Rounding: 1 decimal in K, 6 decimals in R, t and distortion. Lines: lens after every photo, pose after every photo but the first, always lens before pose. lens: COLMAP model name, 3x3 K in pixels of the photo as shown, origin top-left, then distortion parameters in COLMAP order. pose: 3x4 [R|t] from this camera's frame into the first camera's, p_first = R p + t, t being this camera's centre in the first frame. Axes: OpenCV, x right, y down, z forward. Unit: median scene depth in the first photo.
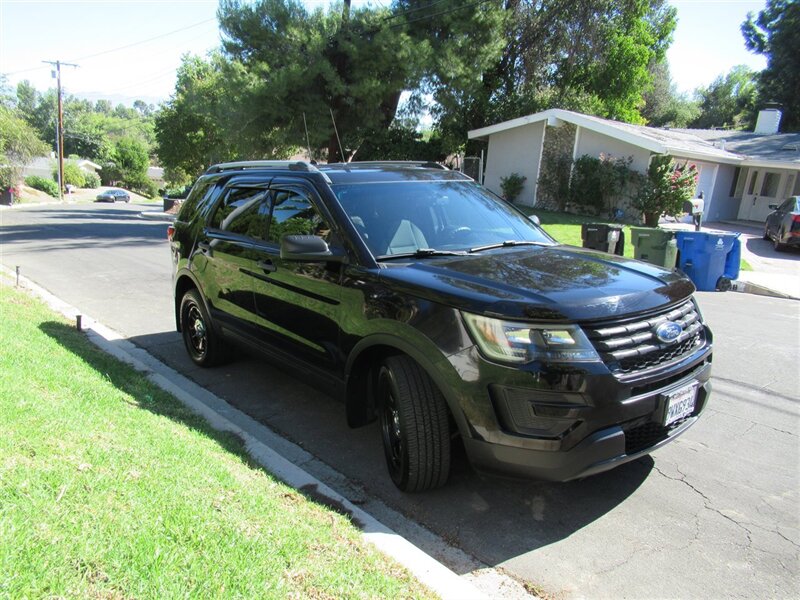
lens RADIAL K [[615.1, 0, 398.2], [0, 615.1, 293.7], [0, 0, 1]] dist [-0.006291, 0.023325]
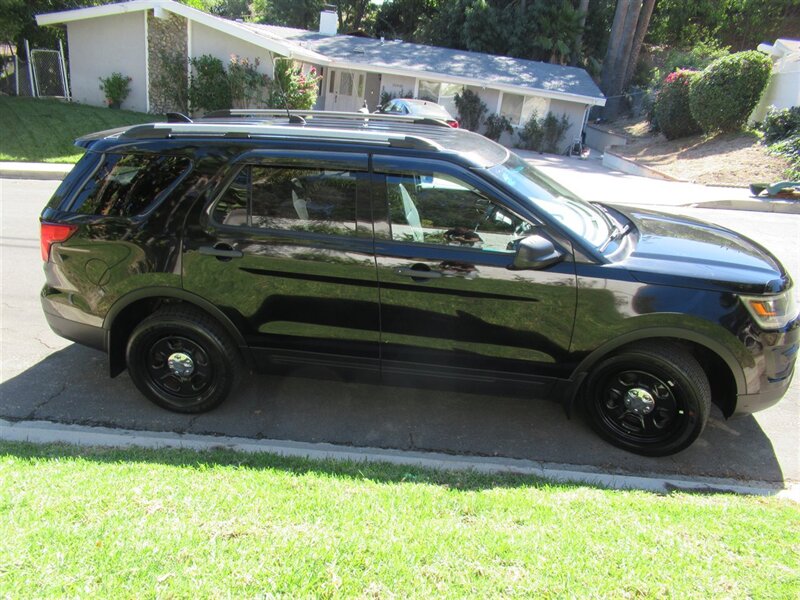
lens RADIAL K [[615.0, 0, 395.1], [0, 615.0, 304.0], [0, 0, 1]] dist [-0.022933, 0.014830]
pose [[0.707208, -0.246359, 0.662694, -0.181226], [0.111981, 0.964525, 0.239062, -0.048313], [-0.698081, -0.094858, 0.709708, 0.105746]]
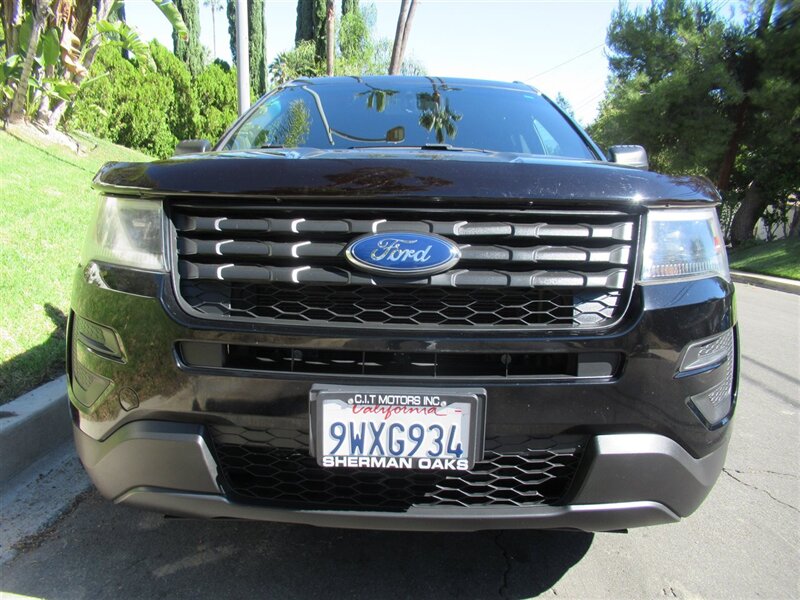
lens RADIAL K [[615.1, 0, 400.8], [0, 615.1, 294.3], [0, 0, 1]] dist [-0.006291, 0.023325]
pose [[0.775940, 0.119741, -0.619338, 0.102639], [-0.160631, 0.986959, -0.010430, 0.013694], [0.610012, 0.107578, 0.785056, 0.098959]]
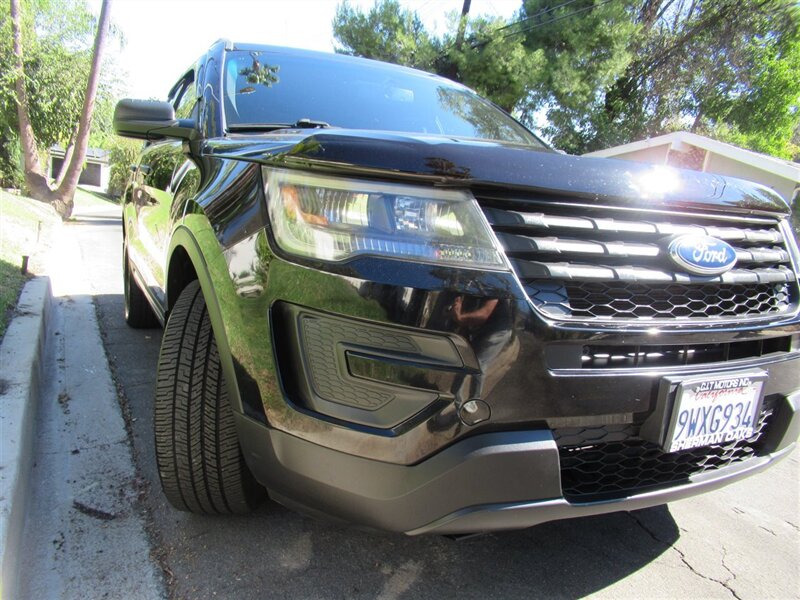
lens RADIAL K [[615.1, 0, 400.5], [0, 615.1, 296.2], [0, 0, 1]] dist [-0.006291, 0.023325]
pose [[0.977694, 0.103760, -0.182618, 0.044412], [-0.113955, 0.992410, -0.046221, 0.020640], [0.176436, 0.066000, 0.982097, 0.073509]]
